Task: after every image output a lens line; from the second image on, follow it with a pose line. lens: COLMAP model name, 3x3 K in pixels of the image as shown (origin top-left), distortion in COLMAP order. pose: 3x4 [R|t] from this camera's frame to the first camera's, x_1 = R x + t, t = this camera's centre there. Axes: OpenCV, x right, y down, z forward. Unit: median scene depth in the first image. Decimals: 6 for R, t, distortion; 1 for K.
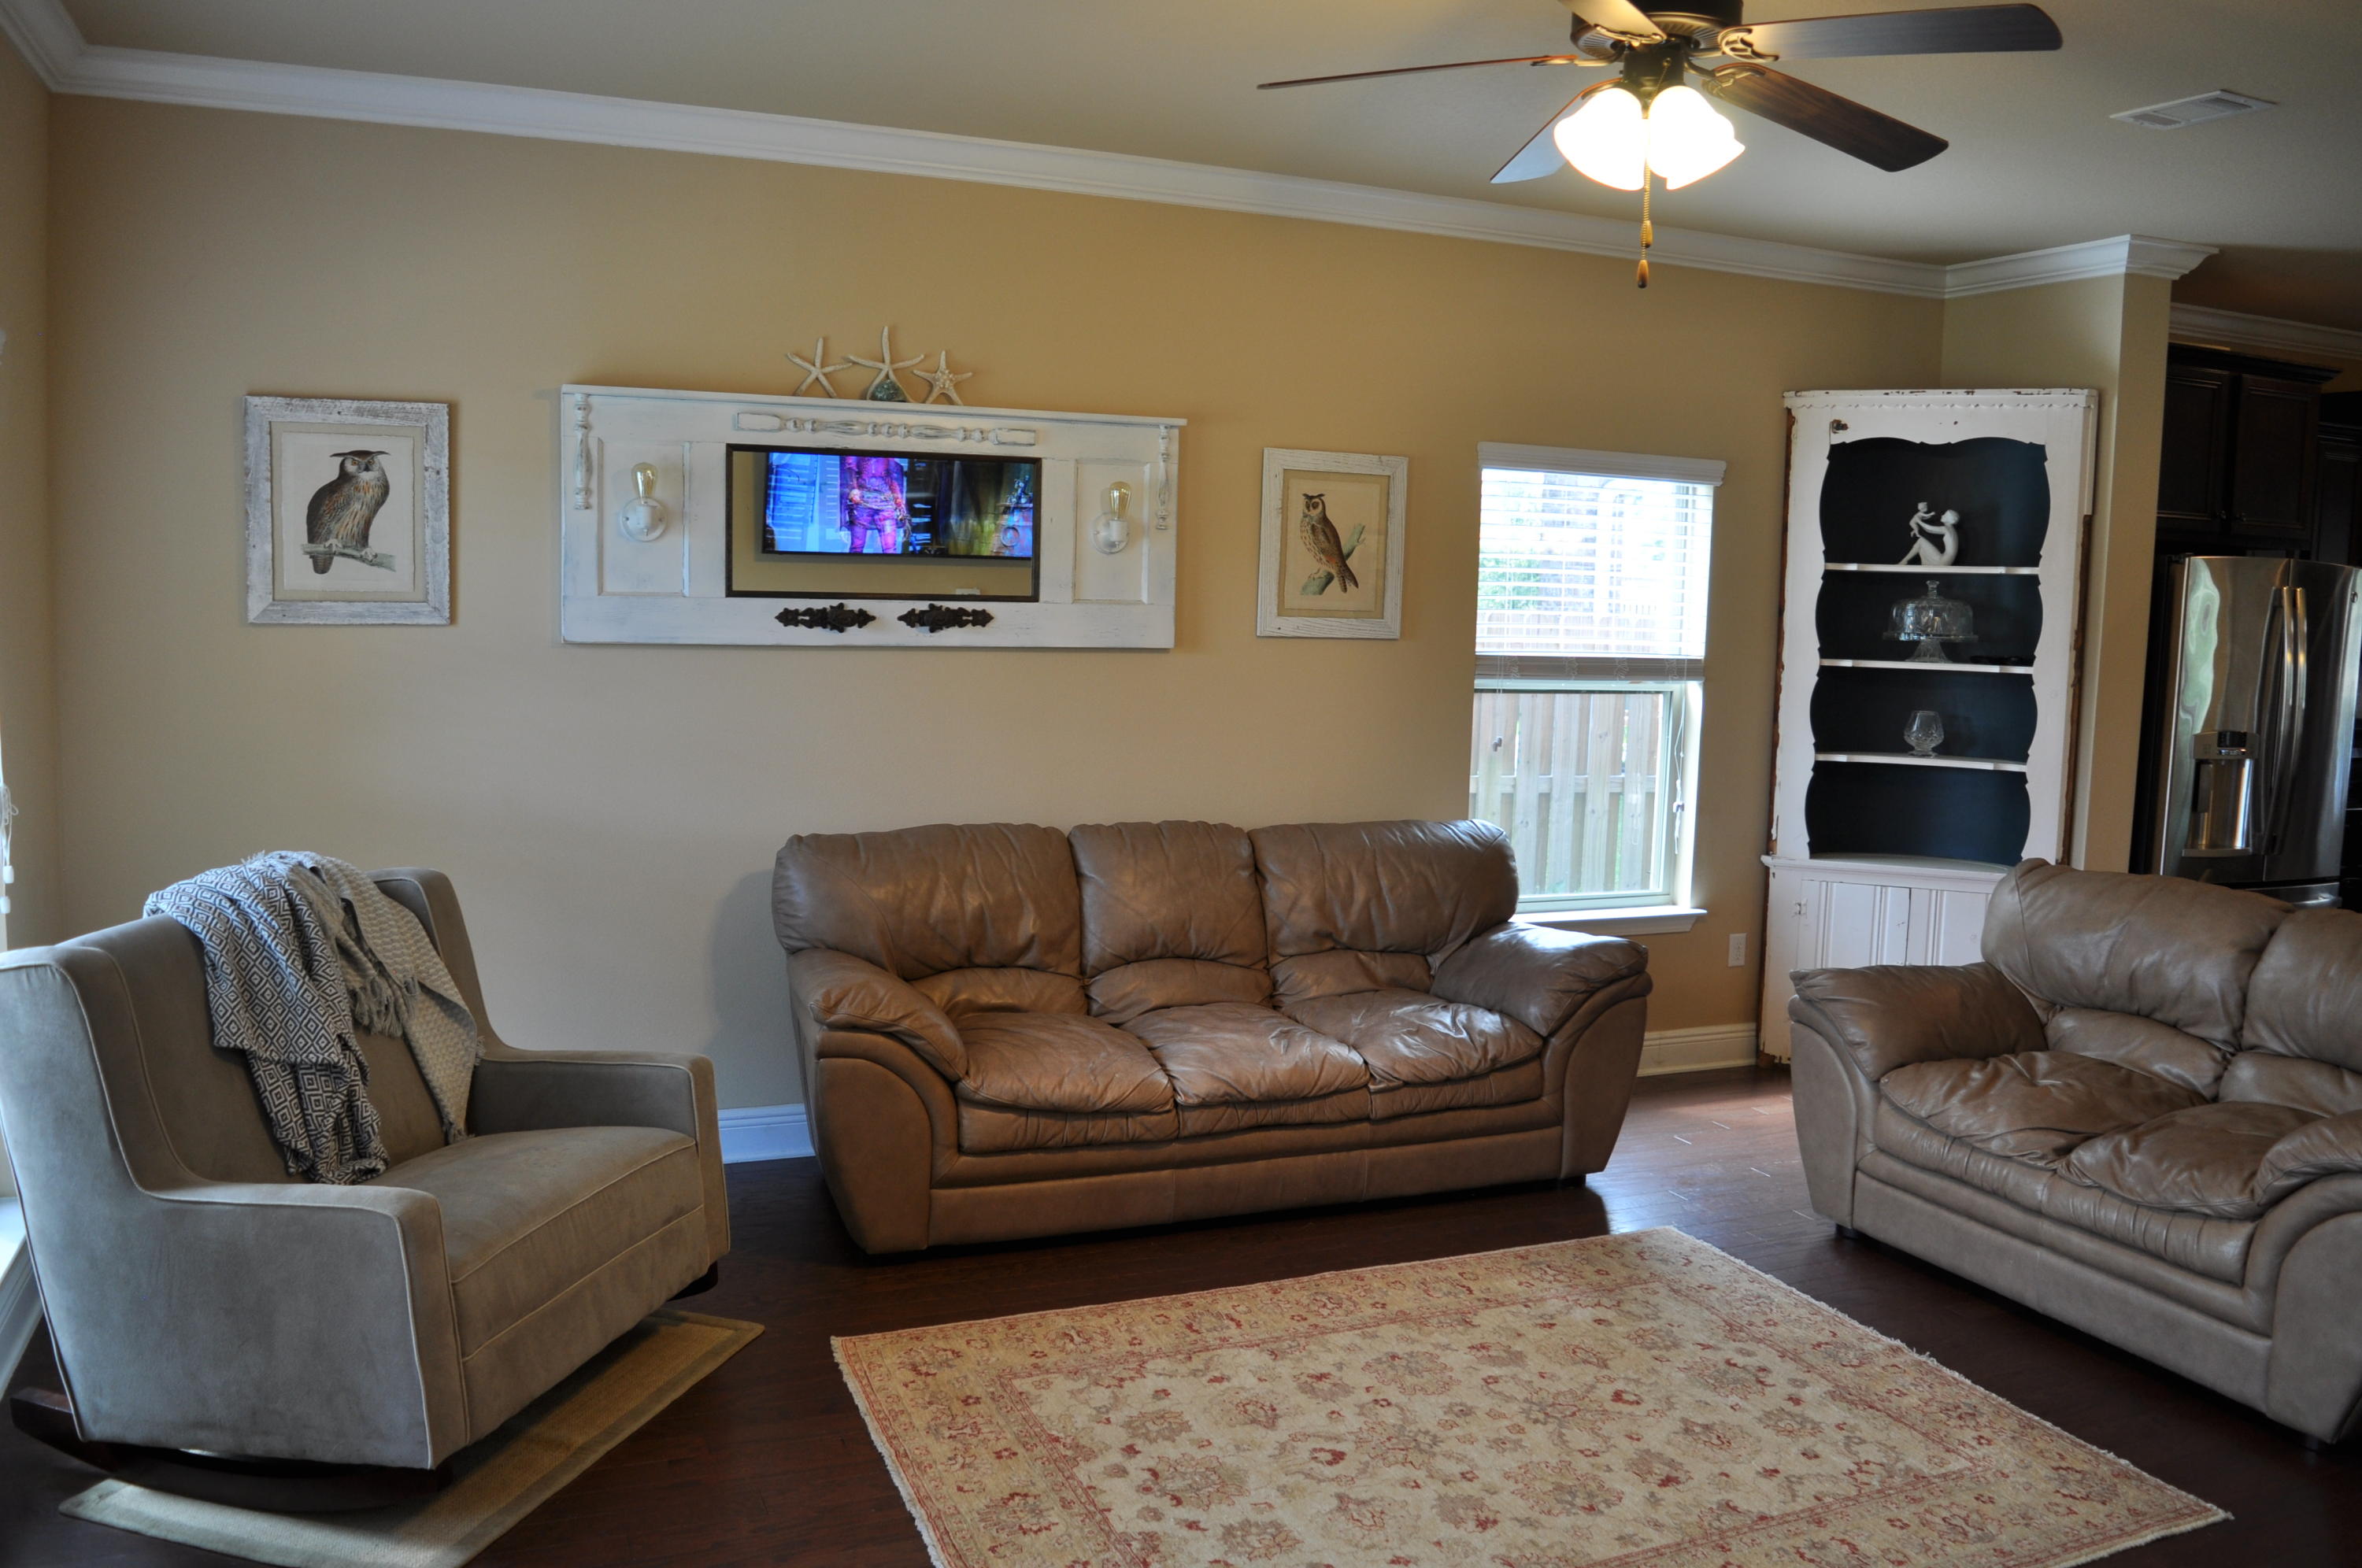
lens RADIAL K [[1874.2, 0, 1190.9], [0, 1874.2, 787.6], [0, 0, 1]] dist [-0.085578, 0.006426]
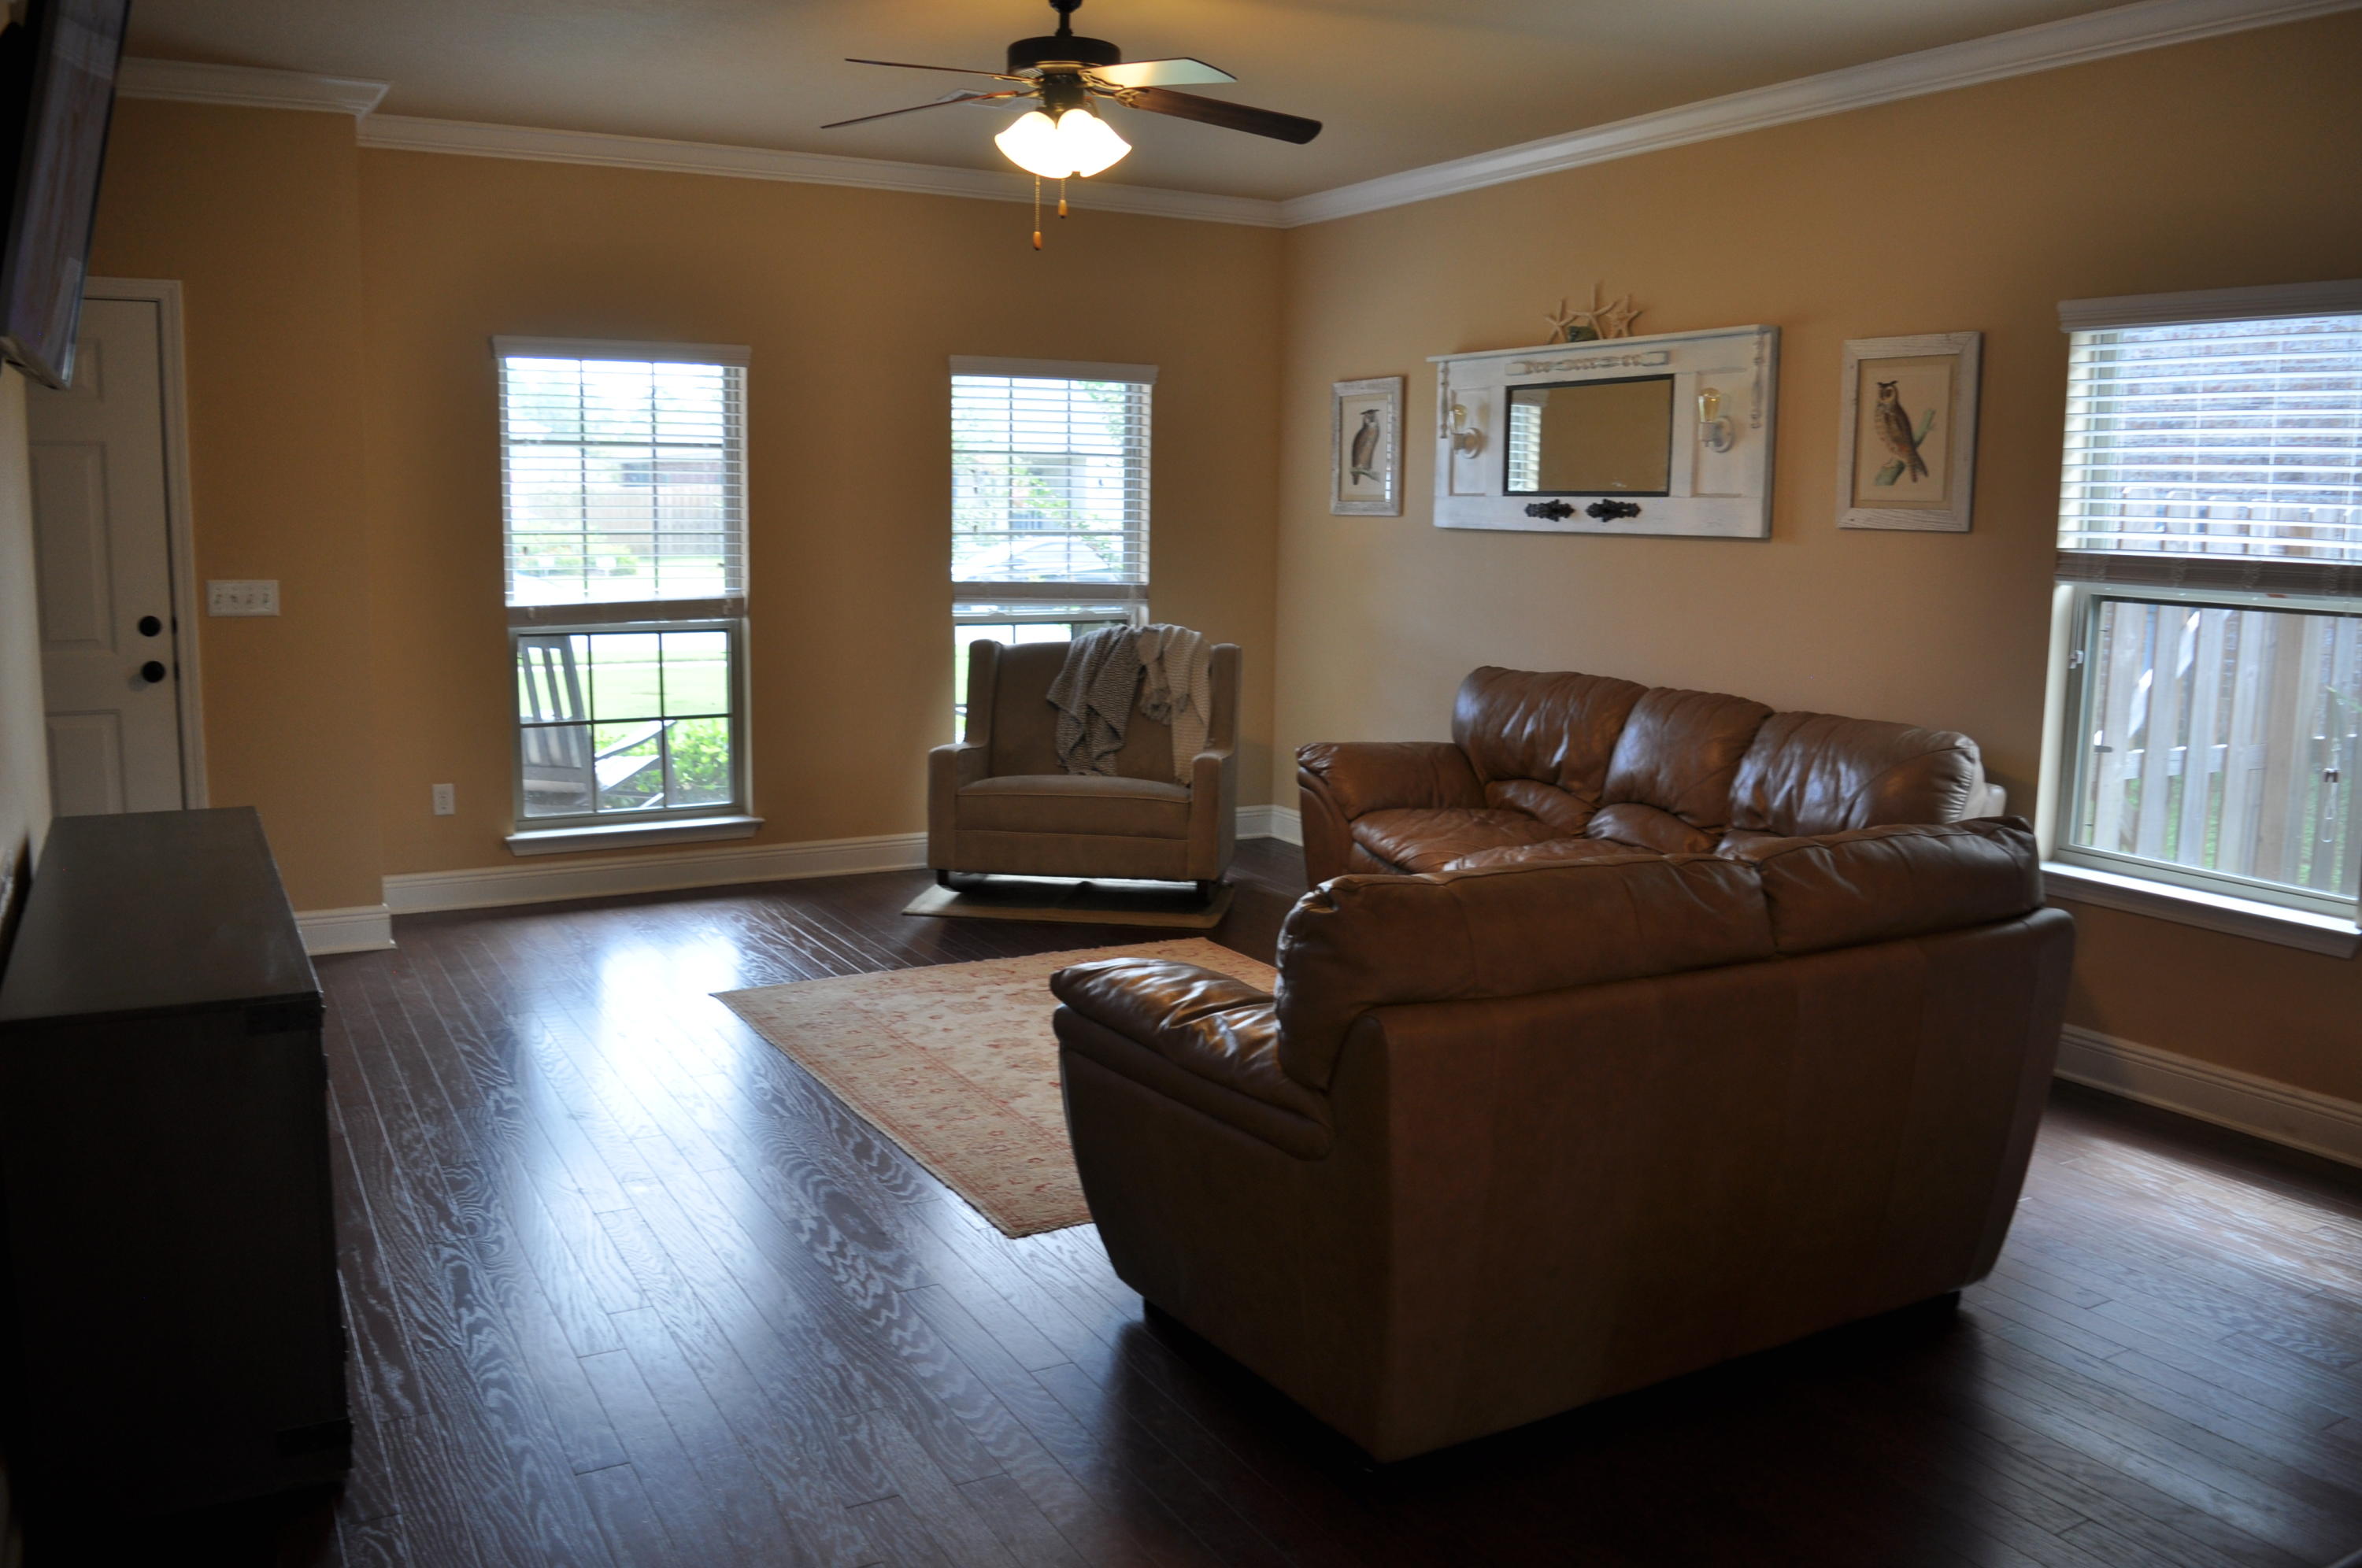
lens RADIAL K [[1874.2, 0, 1188.2], [0, 1874.2, 785.6], [0, 0, 1]] dist [-0.085578, 0.006426]
pose [[0.099107, 0.122730, -0.987479, 1.083258], [-0.117515, 0.986864, 0.110859, -0.013875], [0.988113, 0.105057, 0.112228, 0.596638]]
